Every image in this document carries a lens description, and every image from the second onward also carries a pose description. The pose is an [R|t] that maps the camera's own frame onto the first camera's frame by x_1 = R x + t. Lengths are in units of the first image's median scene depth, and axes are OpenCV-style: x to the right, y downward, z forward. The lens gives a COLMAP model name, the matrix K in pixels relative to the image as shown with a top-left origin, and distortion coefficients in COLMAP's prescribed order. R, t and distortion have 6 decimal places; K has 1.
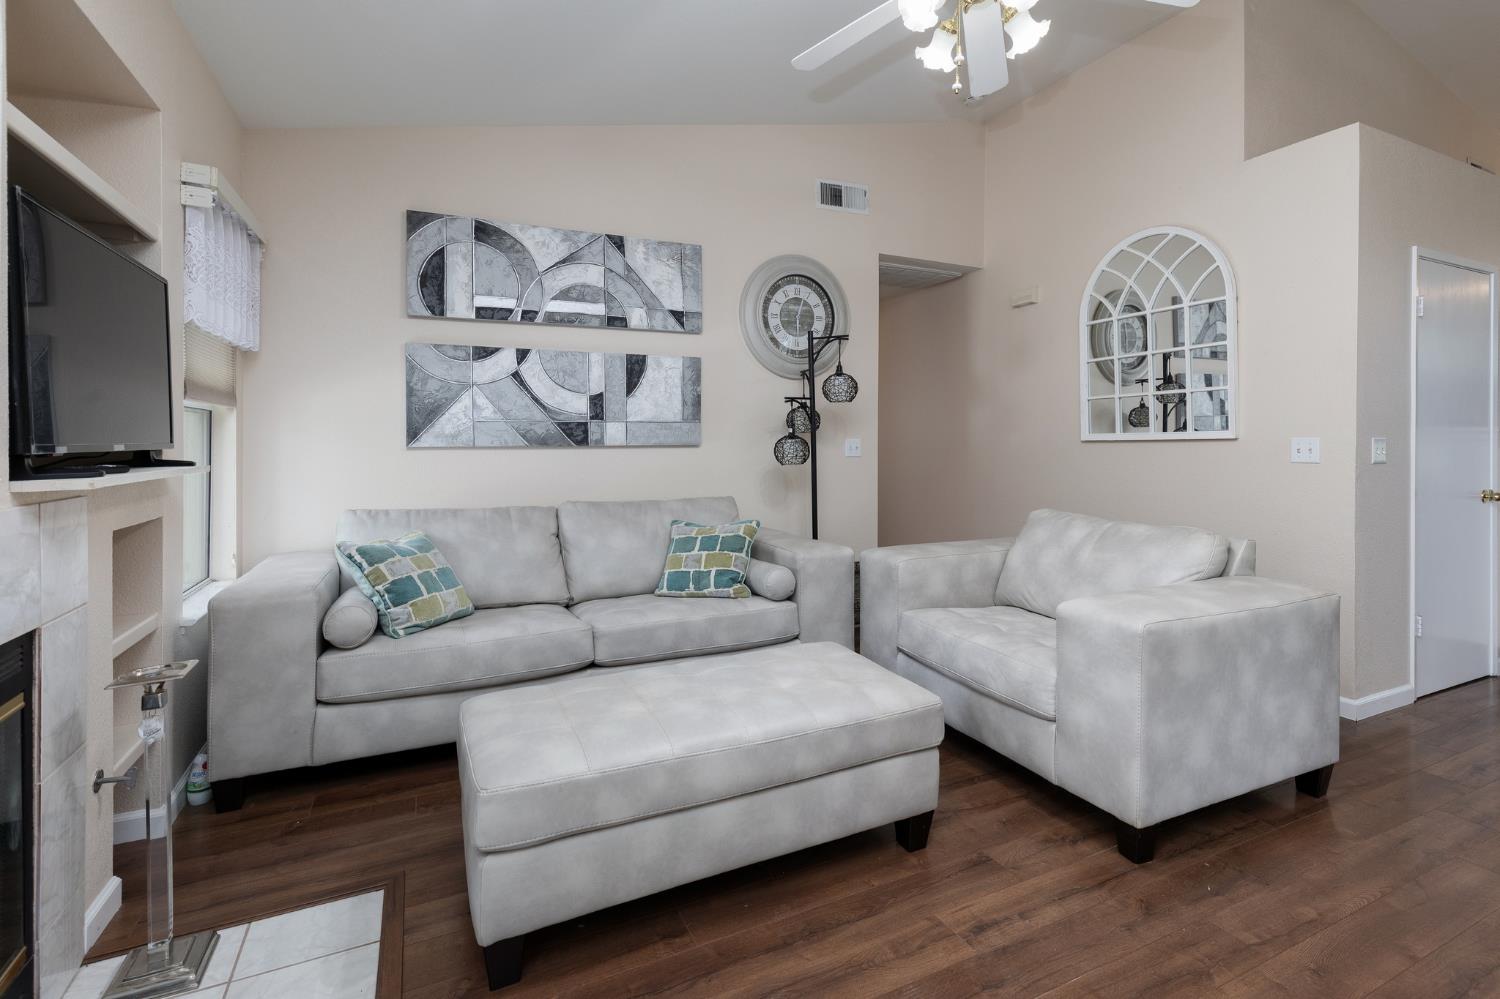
lens RADIAL K [[697.8, 0, 767.6], [0, 697.8, 440.0], [0, 0, 1]] dist [0.012546, -0.002241]
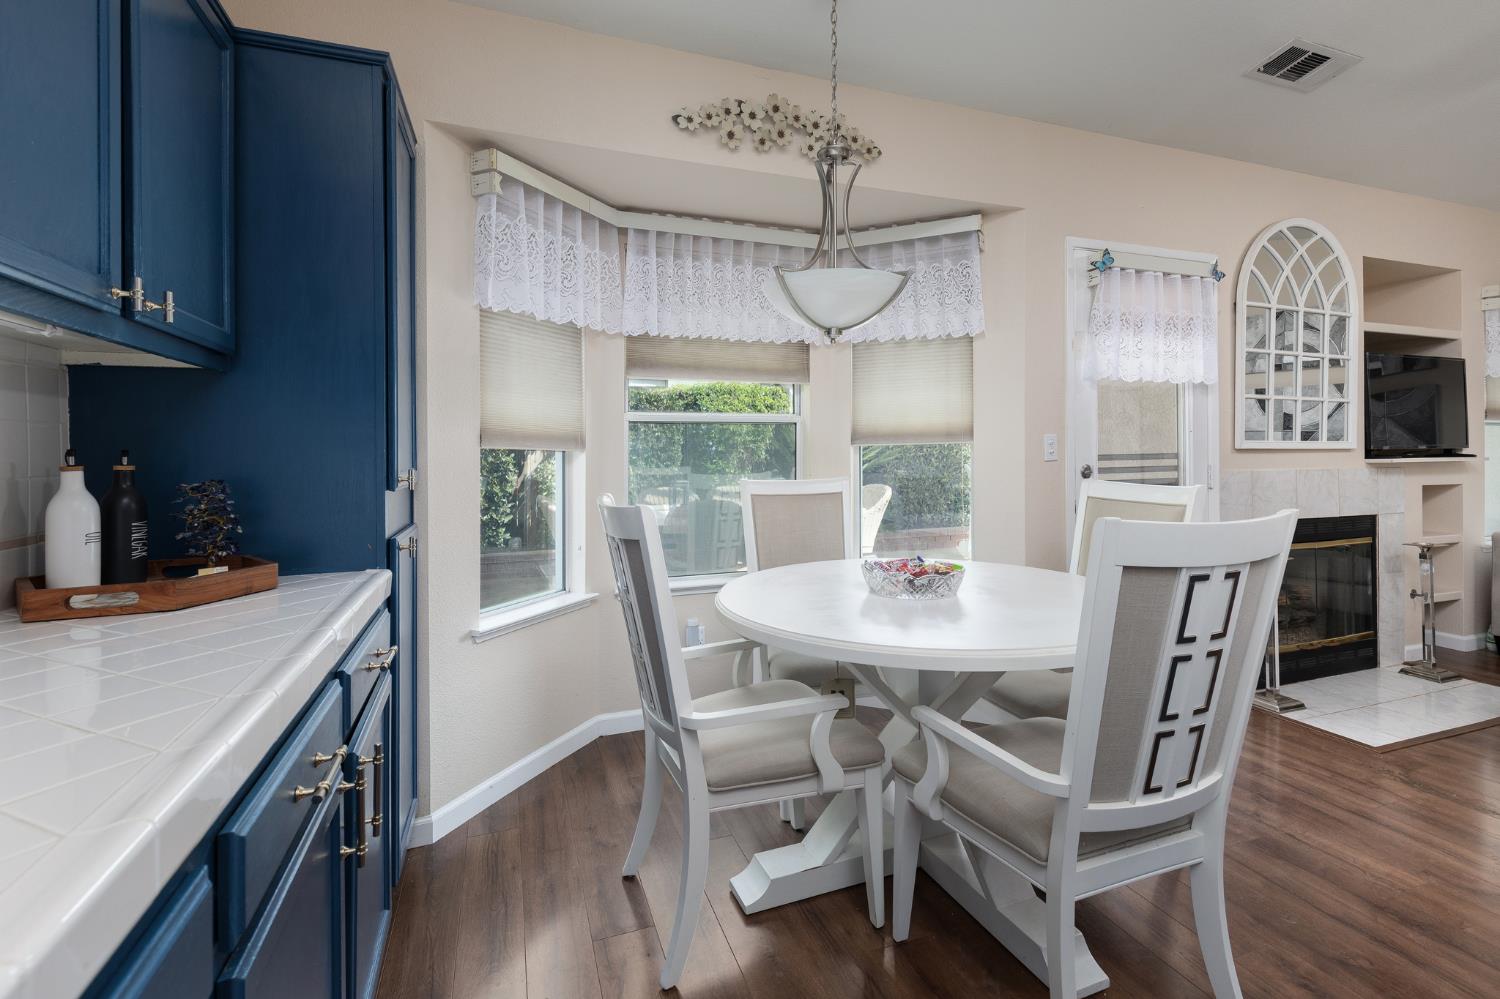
lens RADIAL K [[697.8, 0, 775.1], [0, 697.8, 451.2], [0, 0, 1]] dist [0.012546, -0.002241]
pose [[-0.101111, 0.000051, -0.994875, 0.703602], [0.008208, 0.999966, -0.000783, 0.004473], [0.994841, -0.008245, -0.101108, -0.376835]]
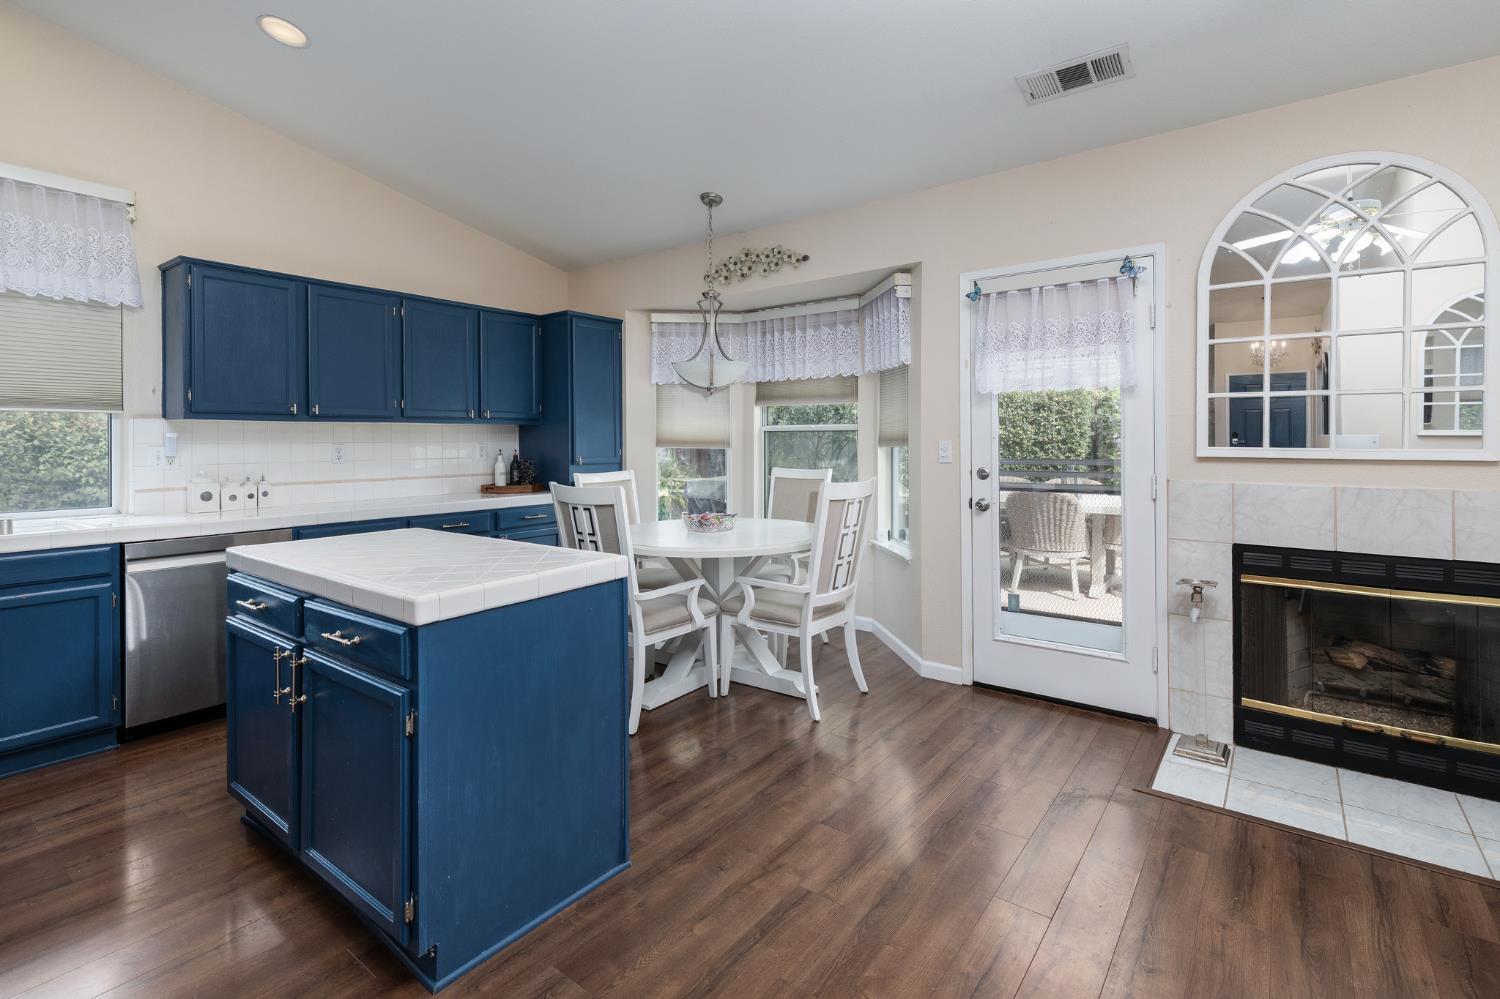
lens RADIAL K [[697.8, 0, 758.5], [0, 697.8, 446.4], [0, 0, 1]] dist [0.012546, -0.002241]
pose [[-0.894496, 0.008721, -0.446990, 0.540836], [0.004552, 0.999936, 0.010402, -0.016998], [0.447052, 0.007270, -0.894478, 0.620313]]
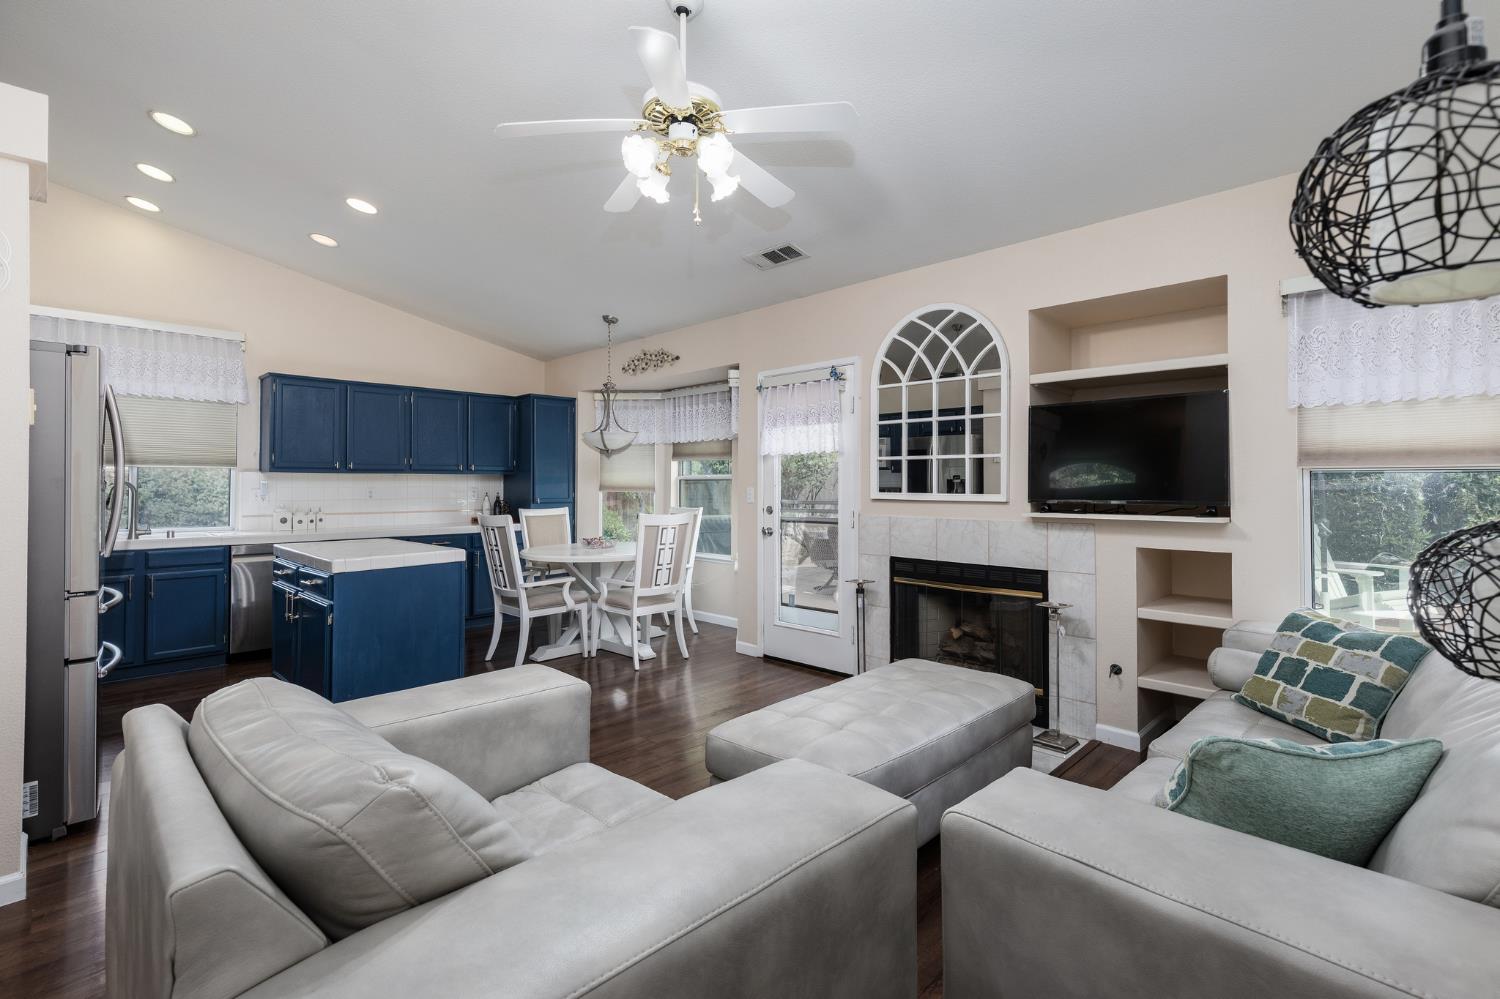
lens RADIAL K [[697.8, 0, 767.6], [0, 697.8, 479.8], [0, 0, 1]] dist [0.012546, -0.002241]
pose [[-0.944097, -0.001570, -0.329665, 0.299108], [0.000766, 0.999976, -0.006957, -0.019207], [0.329668, -0.006820, -0.944072, 1.206648]]
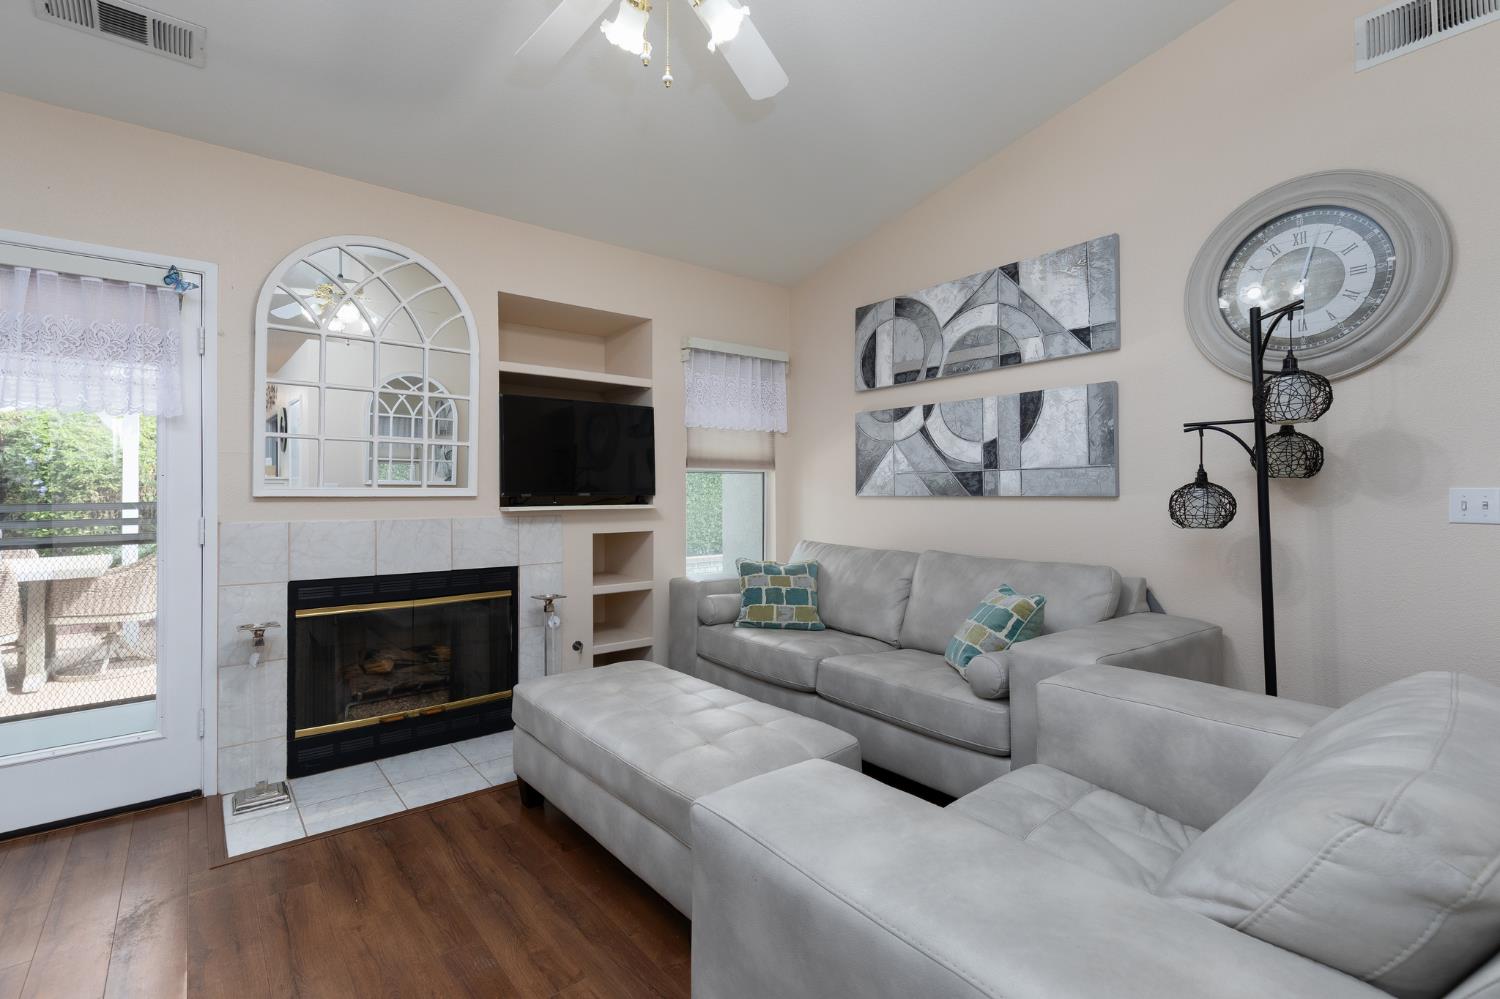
lens RADIAL K [[697.8, 0, 755.7], [0, 697.8, 482.6], [0, 0, 1]] dist [0.012546, -0.002241]
pose [[0.220431, -0.011388, -0.975336, 0.613911], [0.001452, 0.999935, -0.011347, 0.000212], [0.975402, 0.001085, 0.220433, 0.497567]]
